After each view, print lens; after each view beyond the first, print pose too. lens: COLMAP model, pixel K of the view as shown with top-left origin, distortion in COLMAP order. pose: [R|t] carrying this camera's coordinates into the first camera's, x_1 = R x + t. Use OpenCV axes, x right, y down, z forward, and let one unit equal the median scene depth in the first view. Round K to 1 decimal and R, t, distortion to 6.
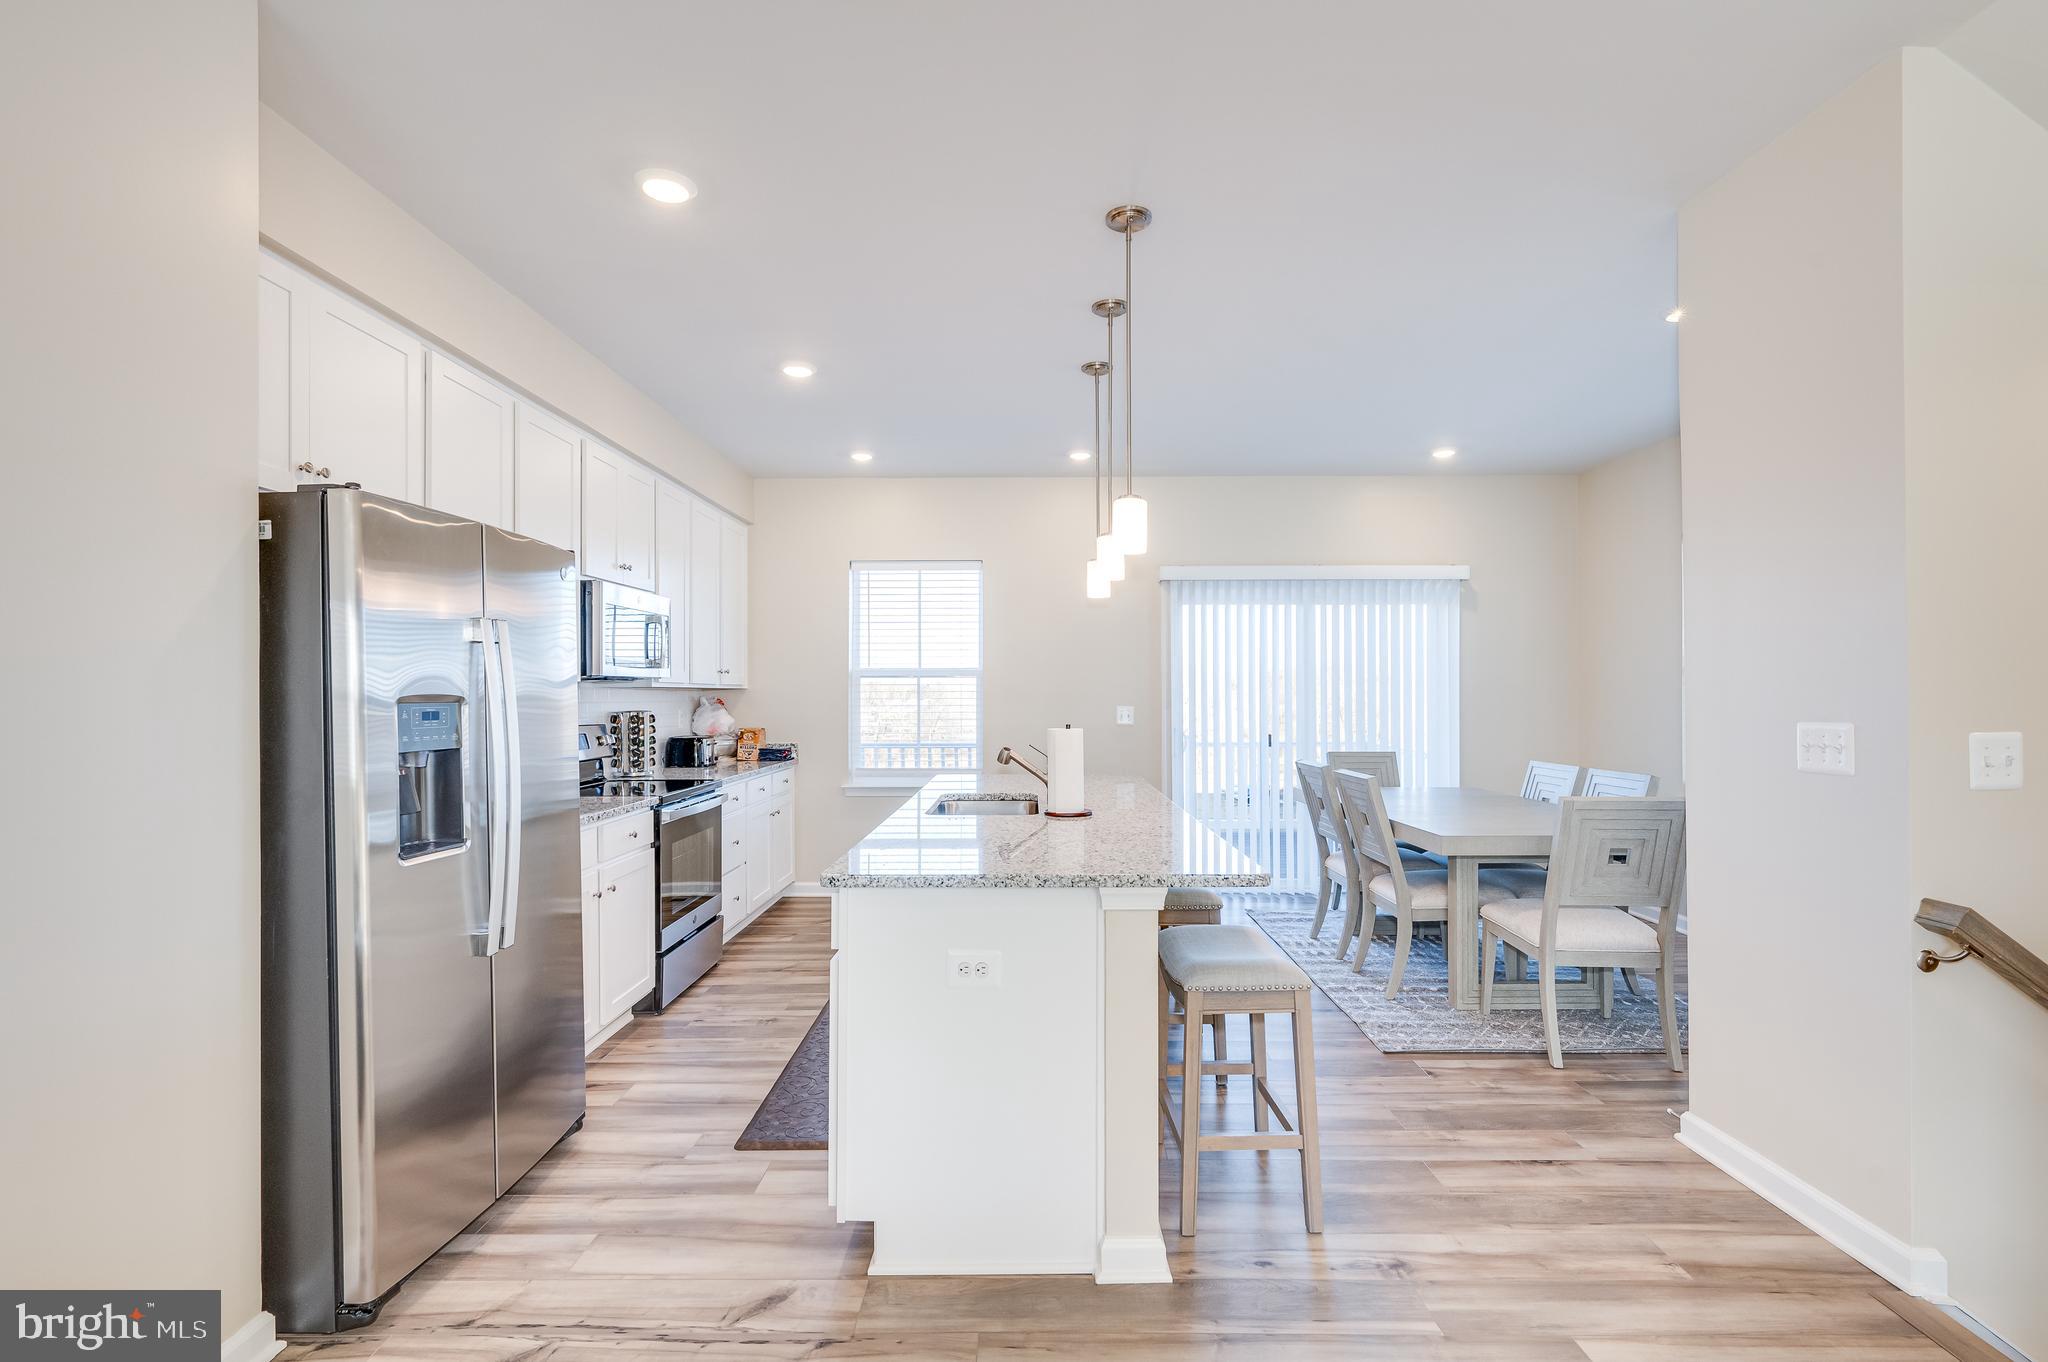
lens RADIAL K [[922.8, 0, 1025.6], [0, 922.8, 690.6], [0, 0, 1]] dist [0.000935, -0.000218]
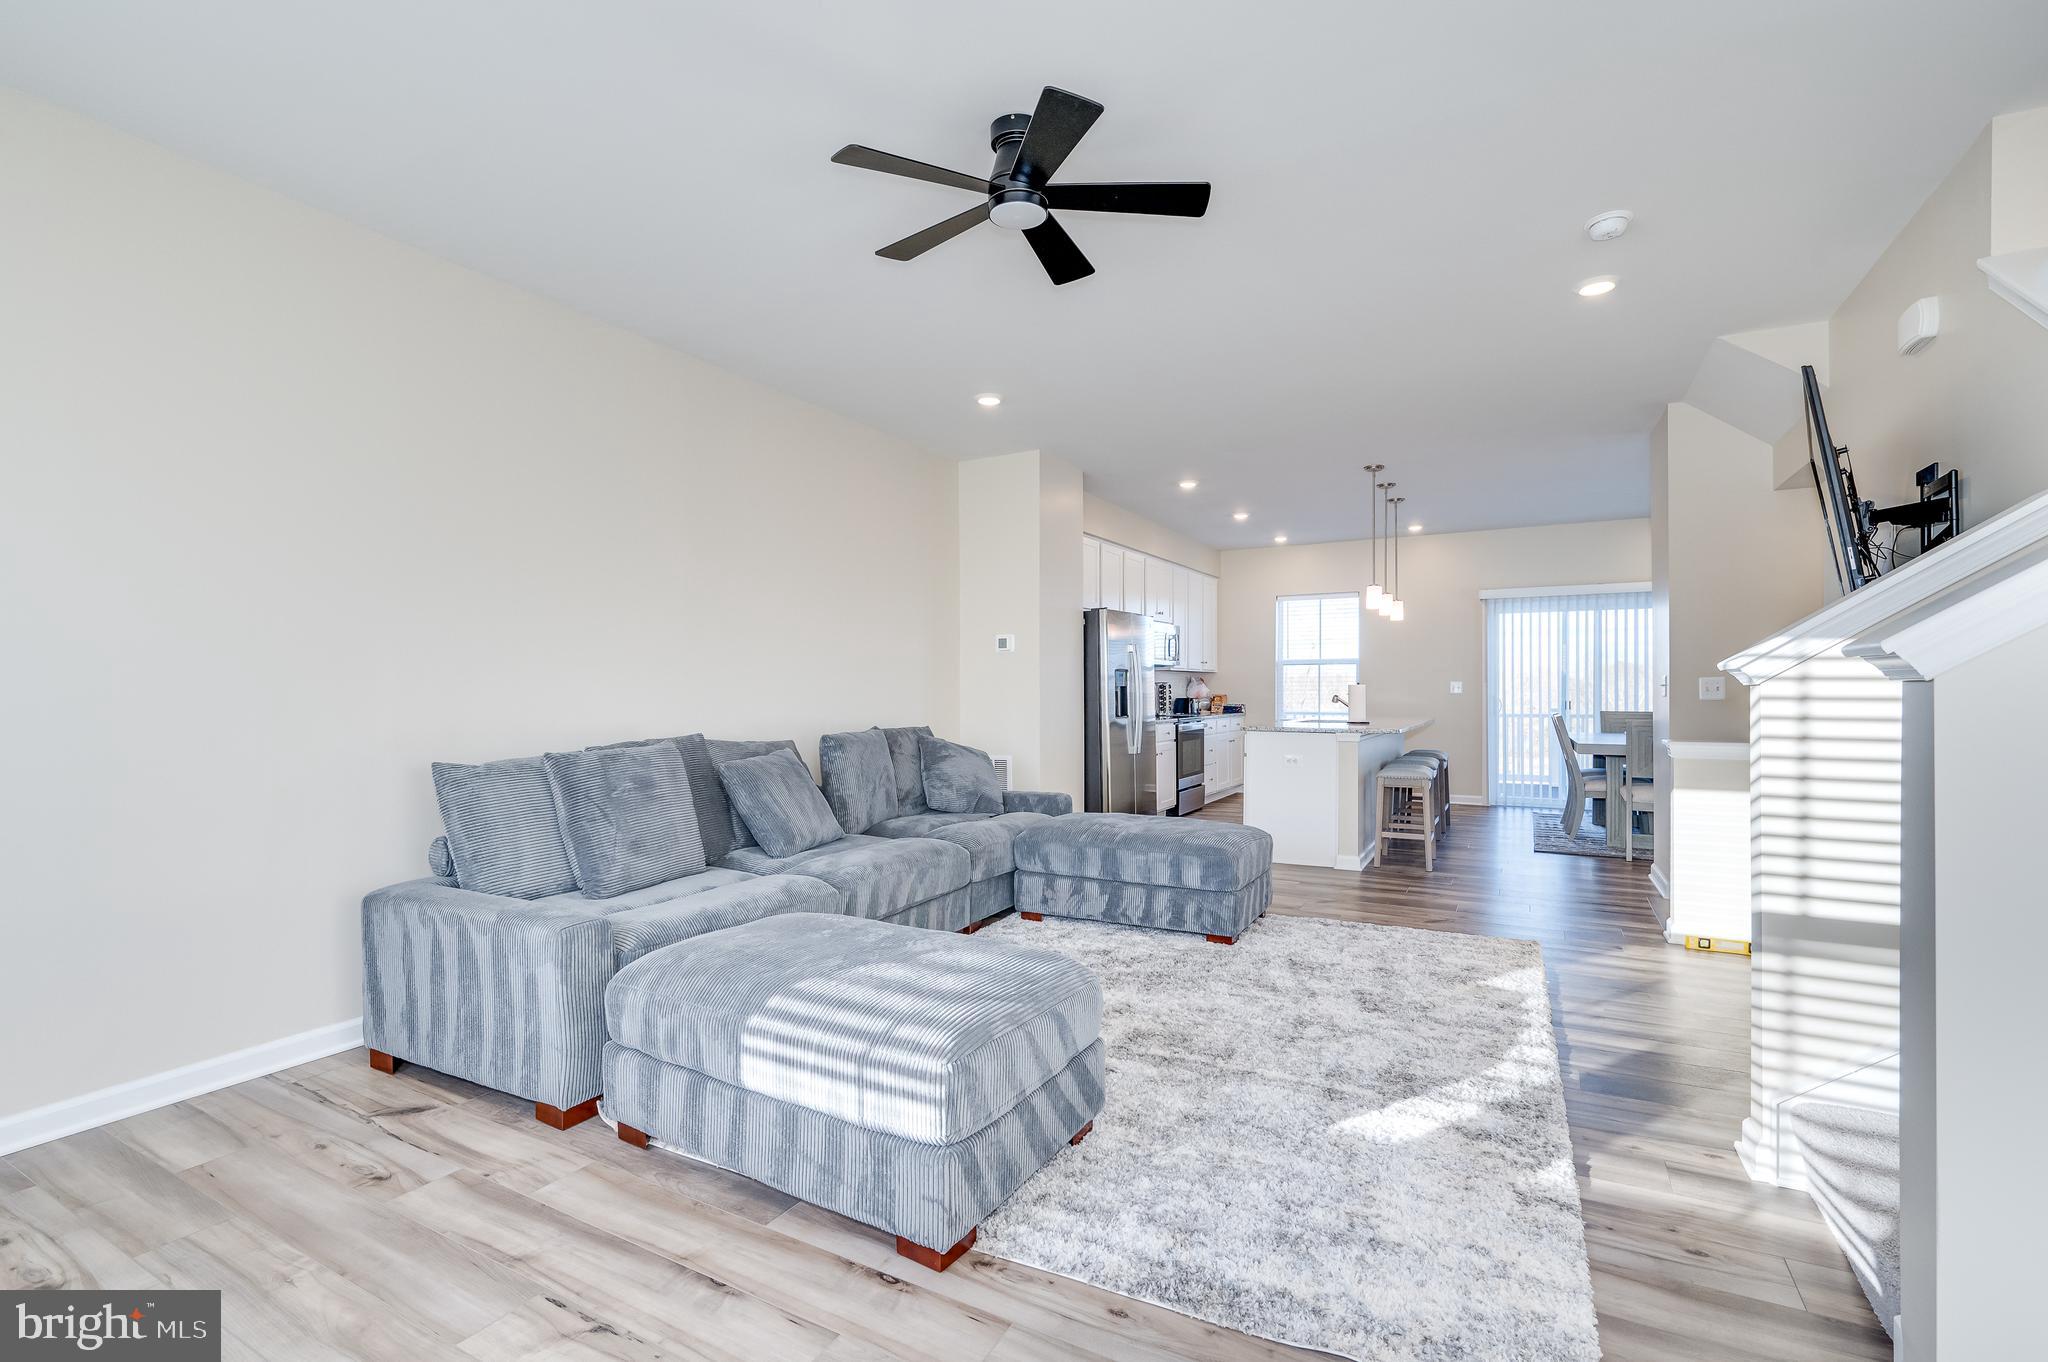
lens RADIAL K [[900.6, 0, 1026.9], [0, 900.6, 687.1], [0, 0, 1]] dist [0.000236, -0.000501]
pose [[0.877861, 0.000060, -0.478916, 0.248951], [0.001410, 0.999995, 0.002711, 0.026093], [0.478913, -0.003056, 0.877857, -0.834997]]
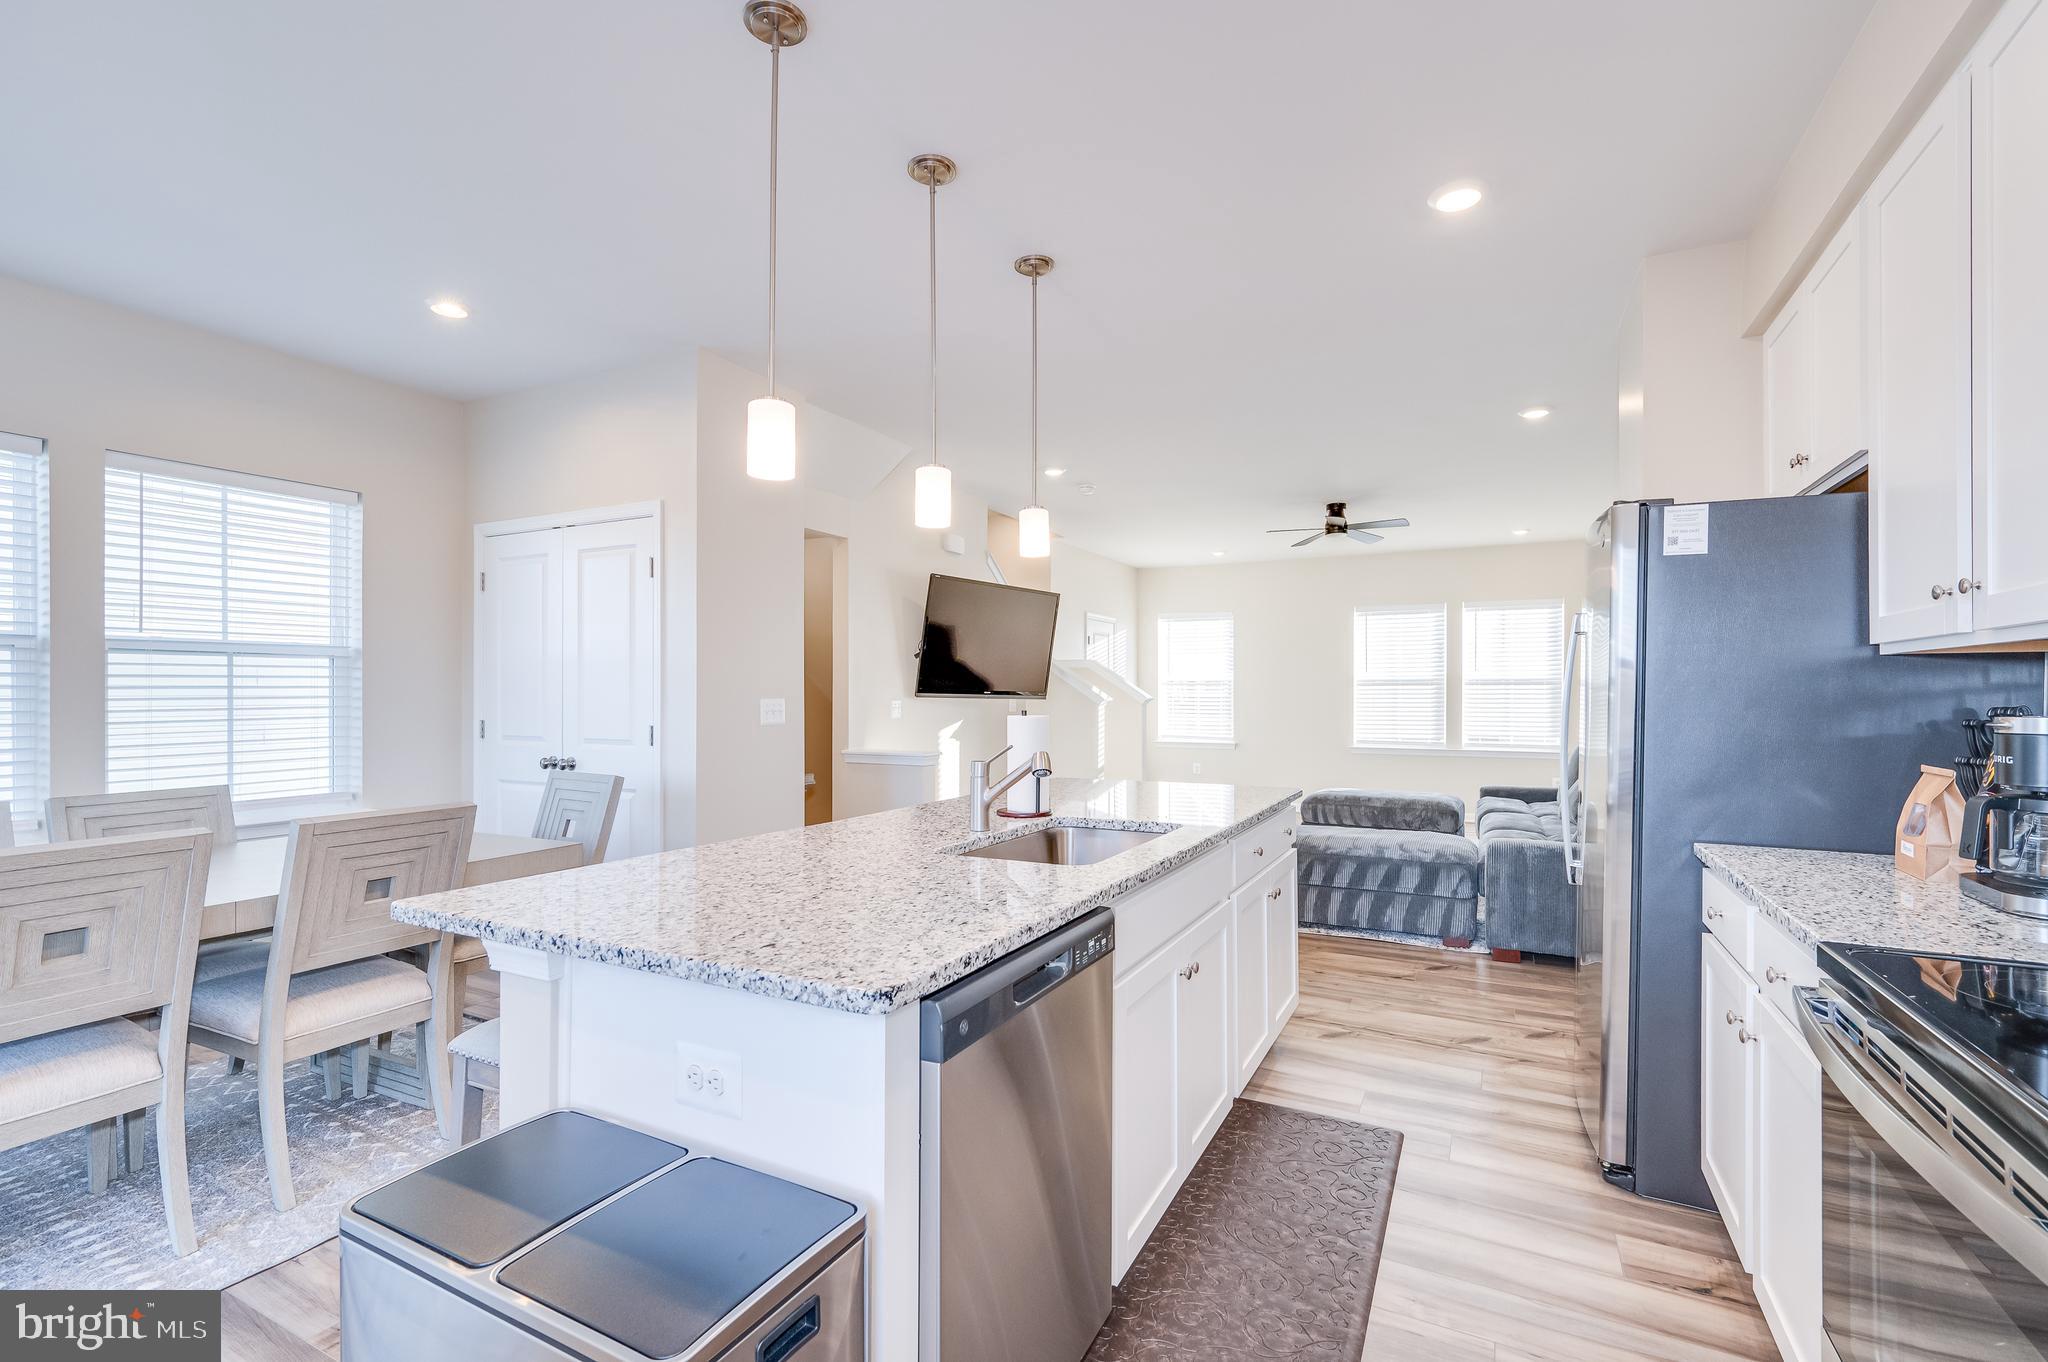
lens RADIAL K [[907.1, 0, 1026.8], [0, 907.1, 693.2], [0, 0, 1]] dist [0.001663, 0.000053]
pose [[-0.891447, 0.002446, 0.453118, -0.222532], [-0.000590, 0.999978, -0.006559, 0.016112], [-0.453125, -0.006115, -0.891426, 1.146641]]
